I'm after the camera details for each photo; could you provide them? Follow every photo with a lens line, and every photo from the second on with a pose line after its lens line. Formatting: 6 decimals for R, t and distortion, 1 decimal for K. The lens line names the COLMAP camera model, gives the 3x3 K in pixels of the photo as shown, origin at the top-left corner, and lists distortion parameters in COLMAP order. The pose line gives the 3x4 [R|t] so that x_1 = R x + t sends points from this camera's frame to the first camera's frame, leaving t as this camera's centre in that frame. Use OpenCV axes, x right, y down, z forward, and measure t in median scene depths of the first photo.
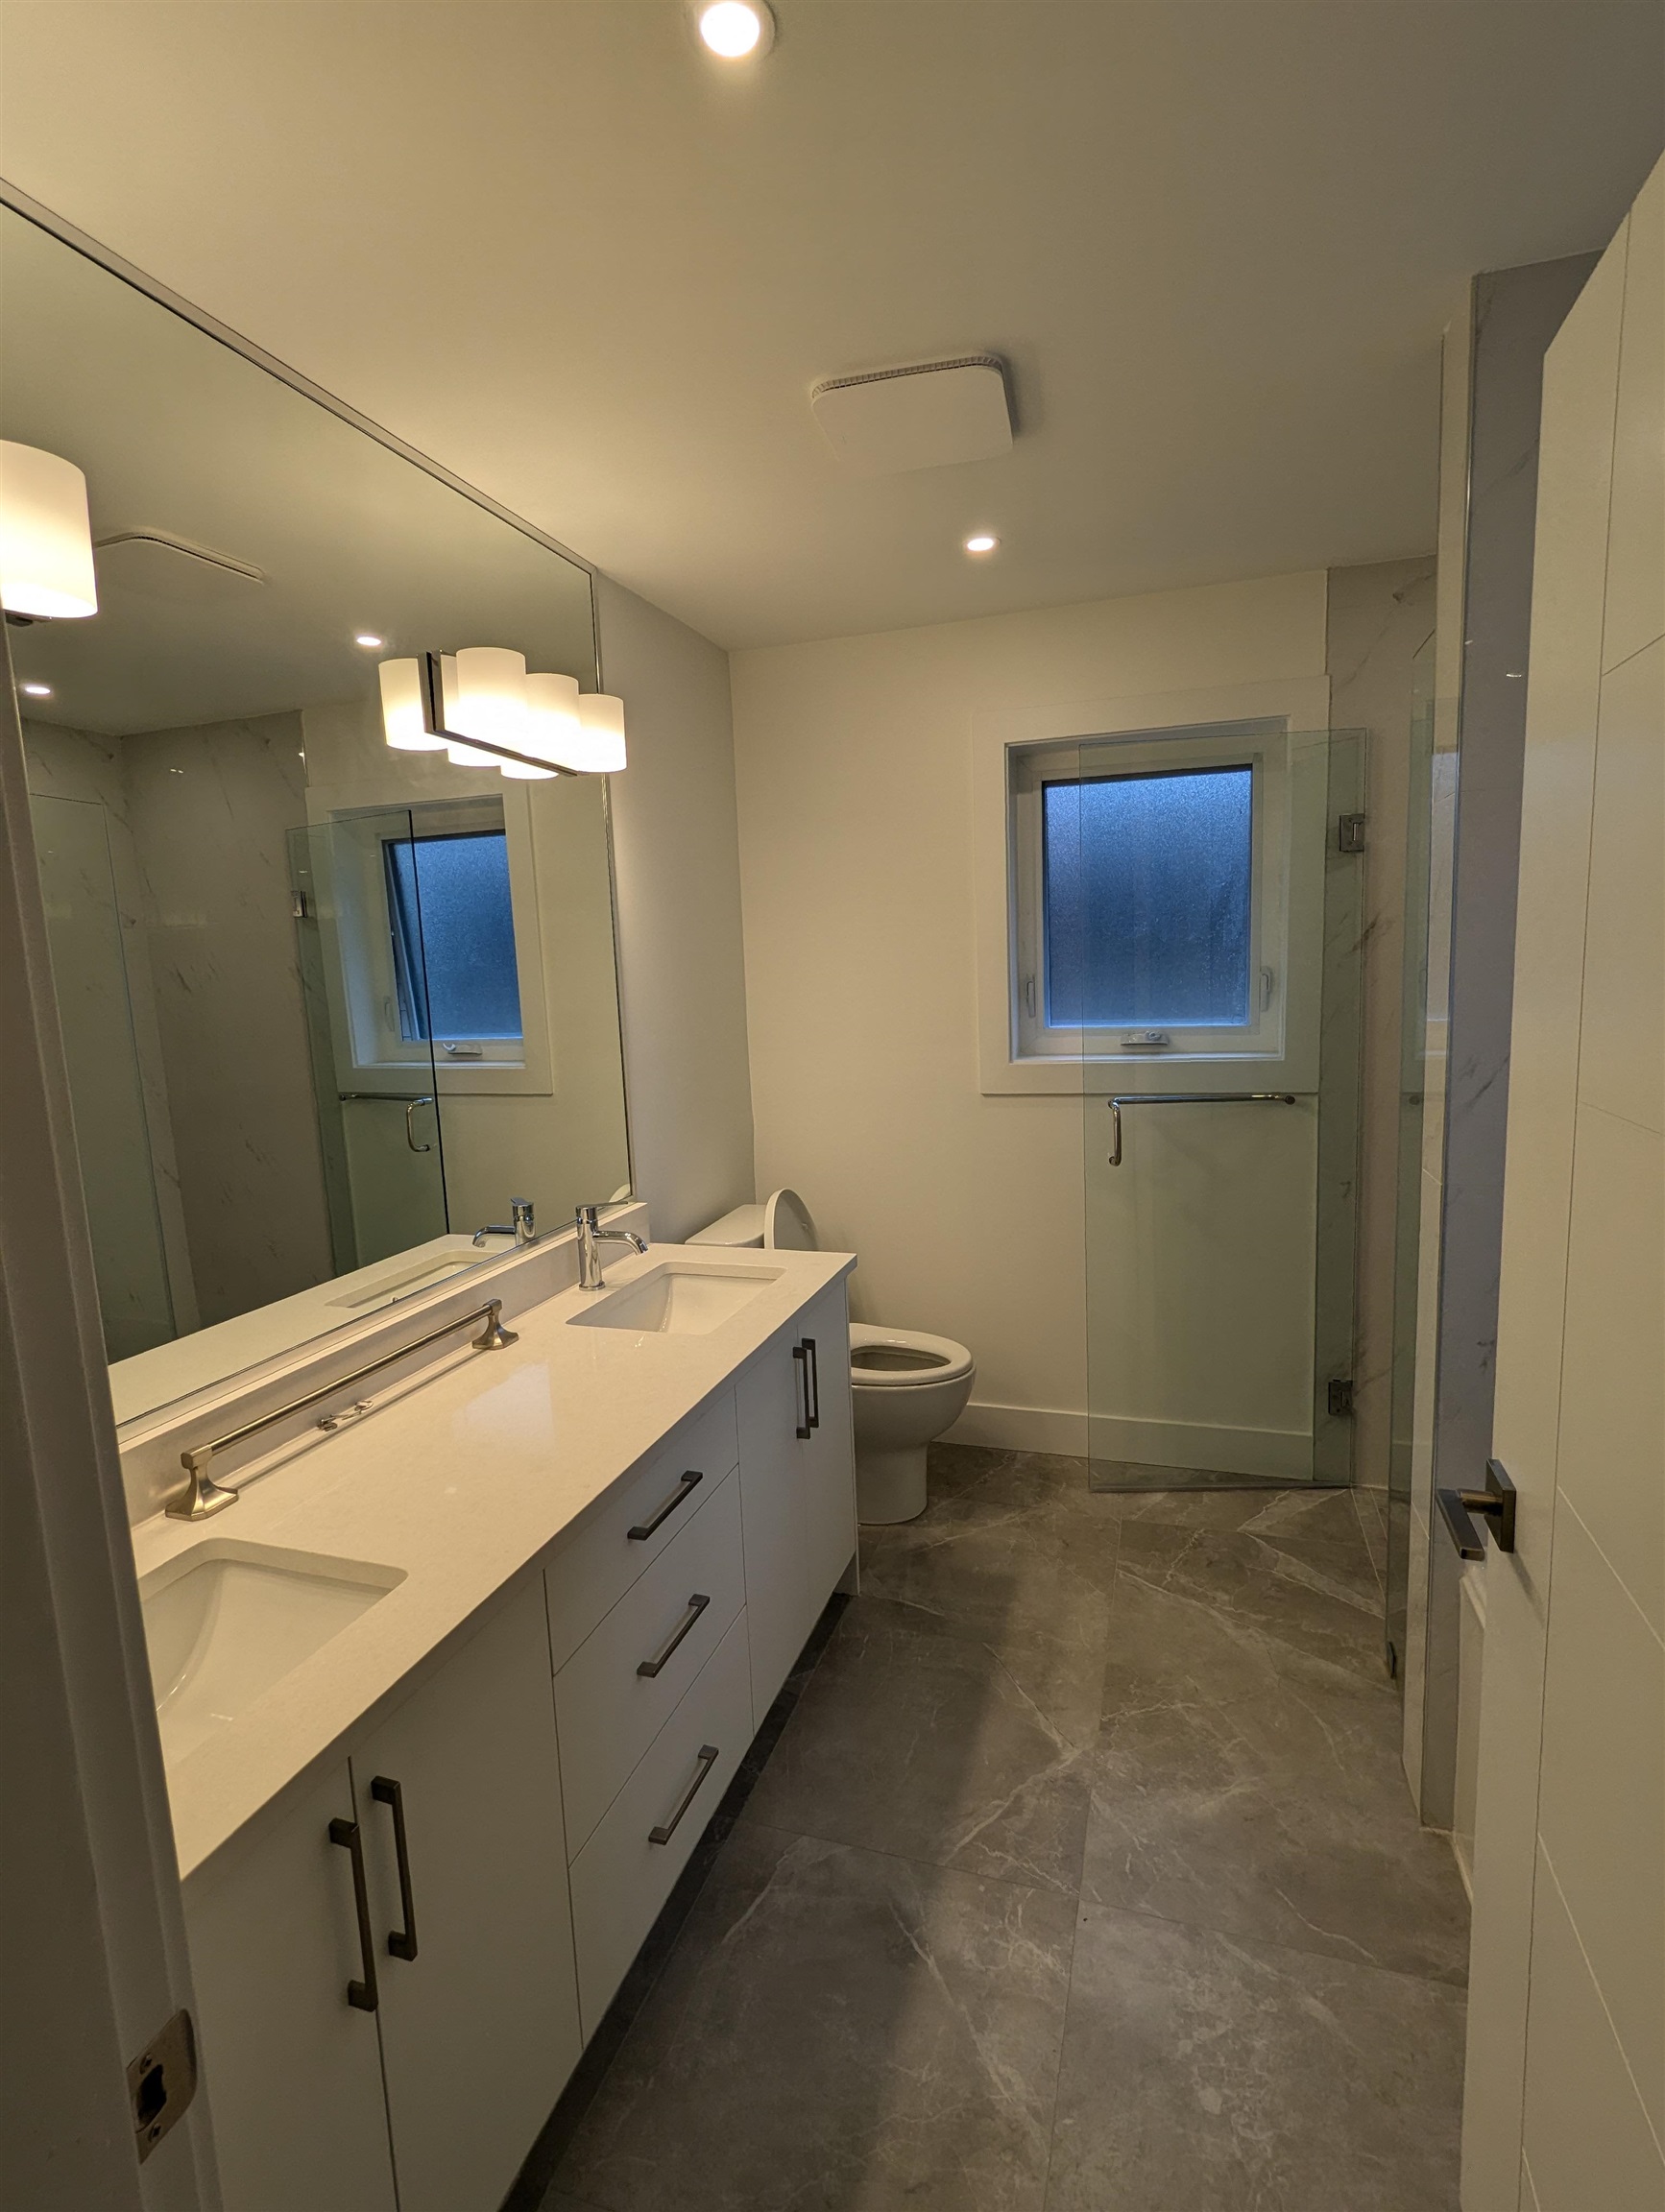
lens RADIAL K [[1052.9, 0, 829.1], [0, 1052.9, 1102.1], [0, 0, 1]] dist [-0.004366, 0.001288]
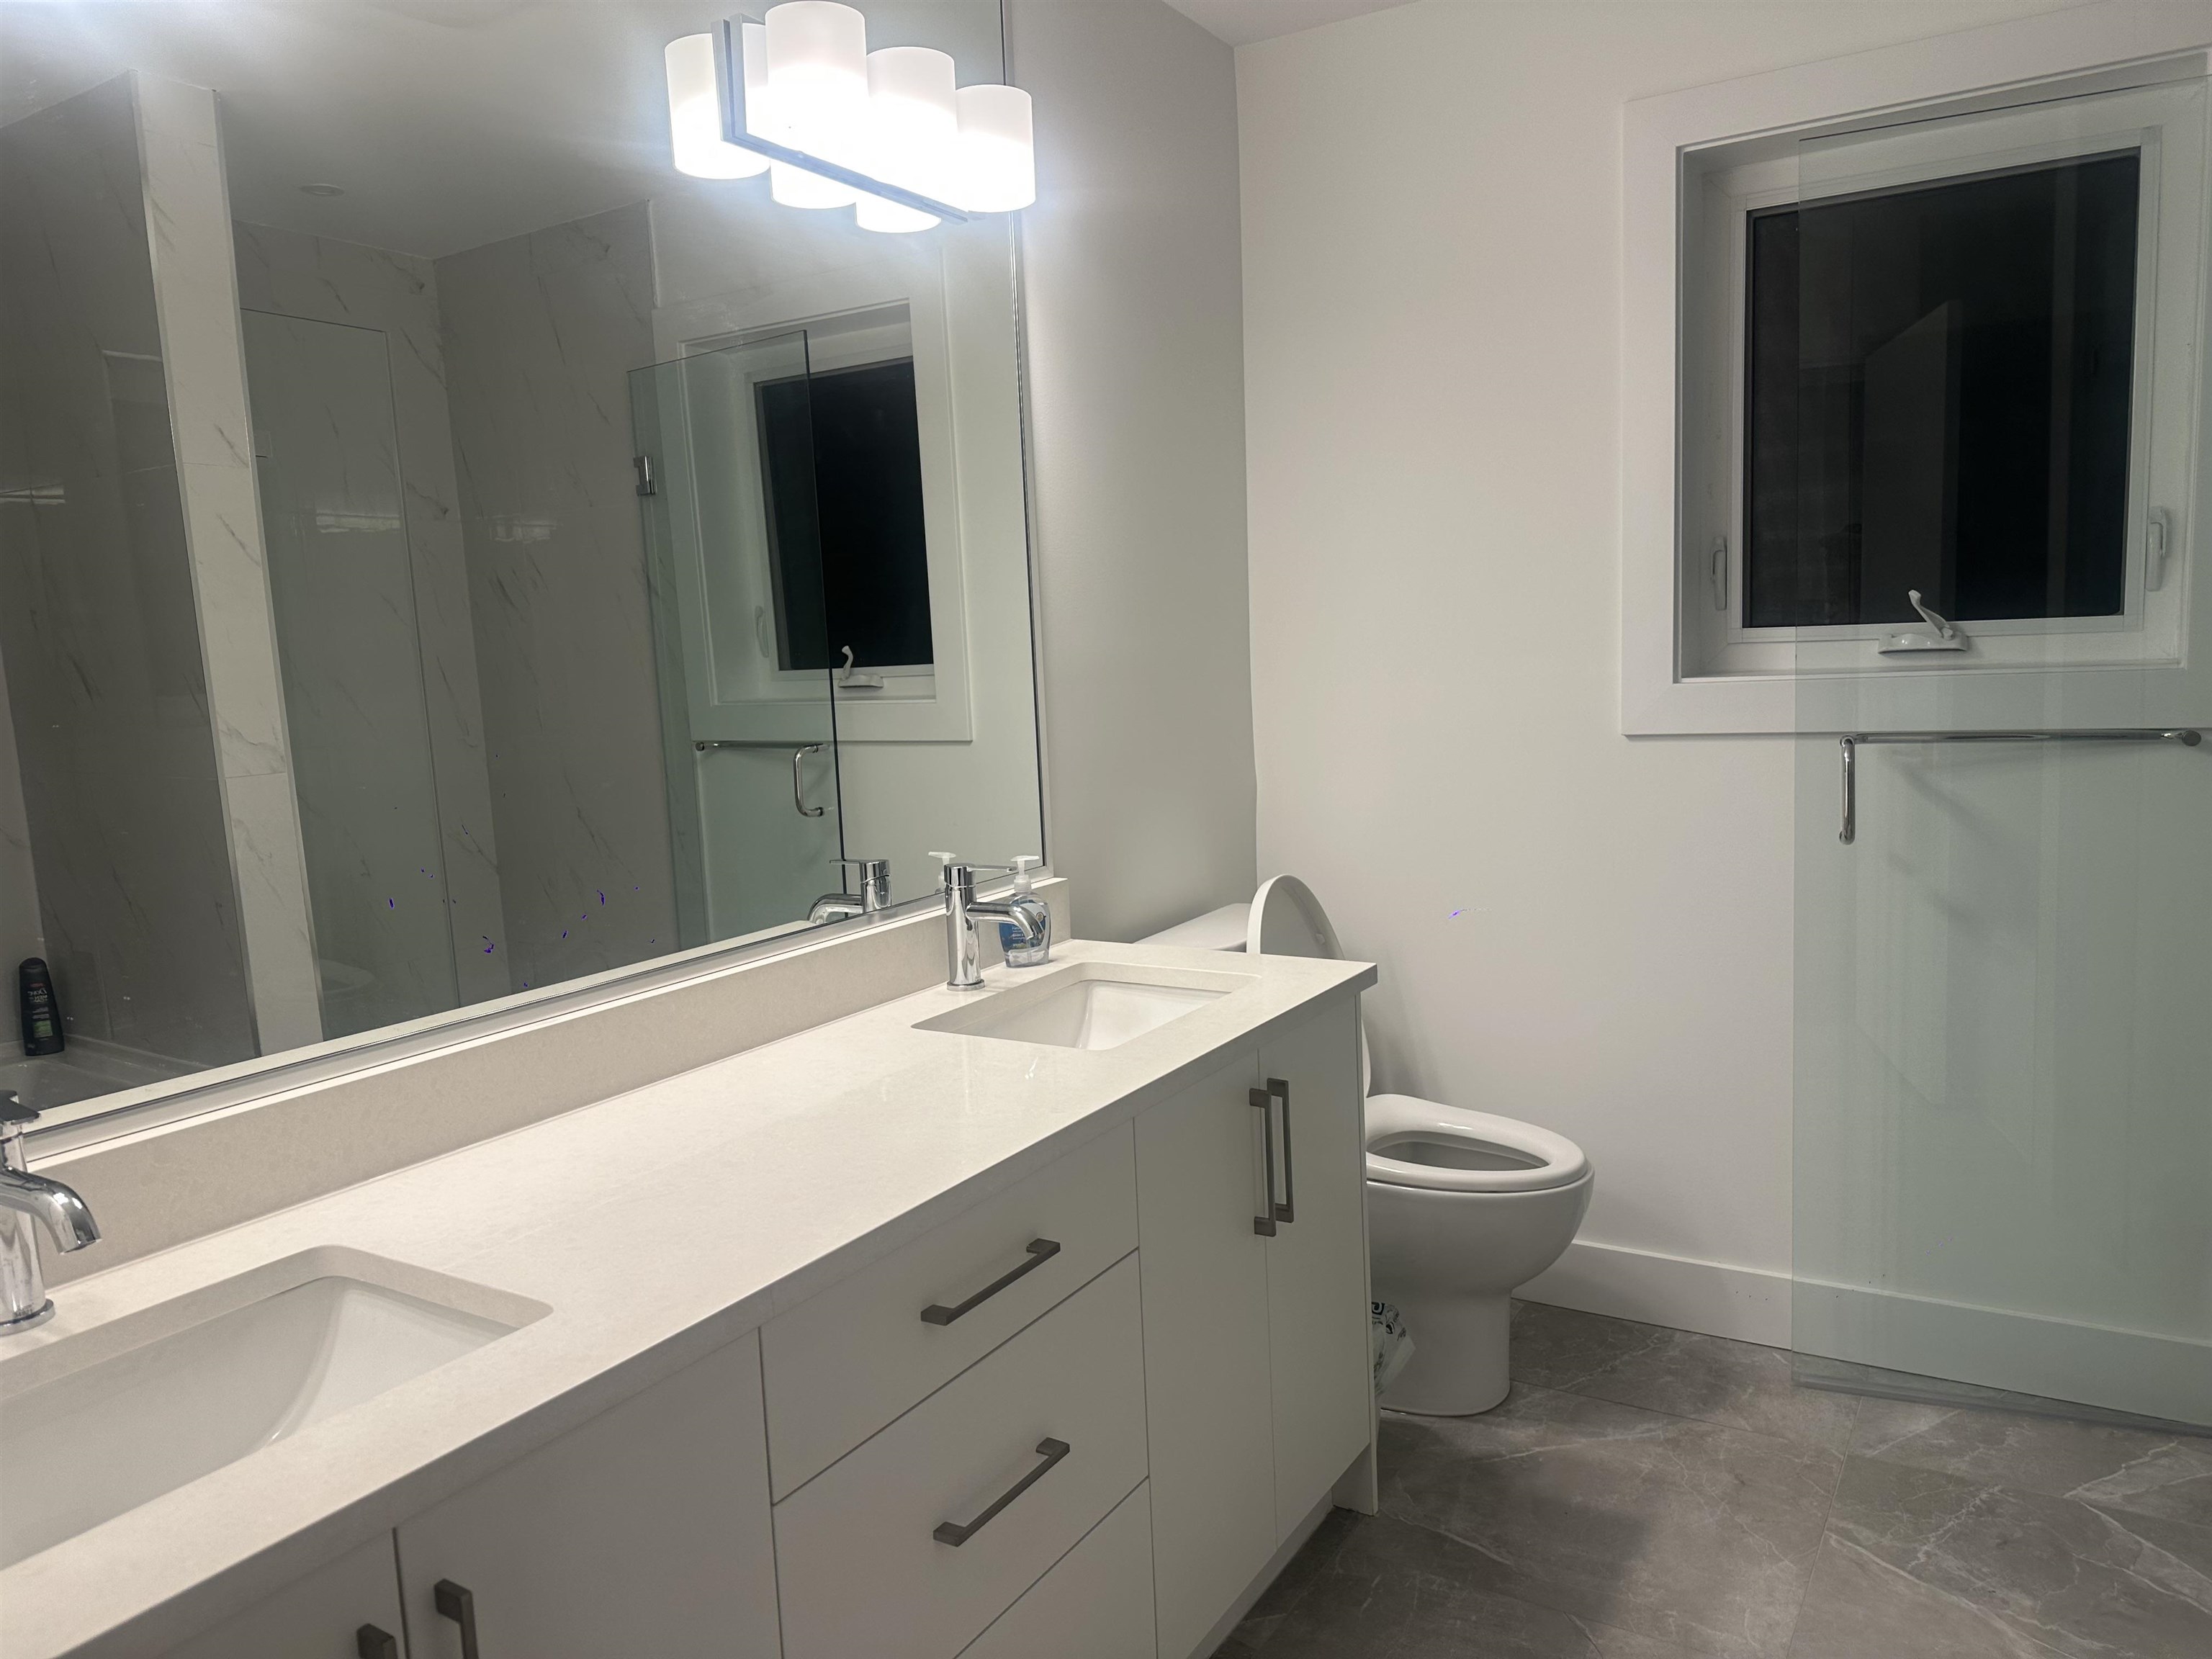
lens RADIAL K [[1557.5, 0, 1107.0], [0, 1557.5, 837.9], [0, 0, 1]] dist [0.023957, -0.018681]
pose [[0.972037, 0.025698, -0.233417, 0.079590], [-0.025880, 0.999662, 0.002280, 0.068249], [0.233397, 0.003825, 0.972374, 0.057808]]
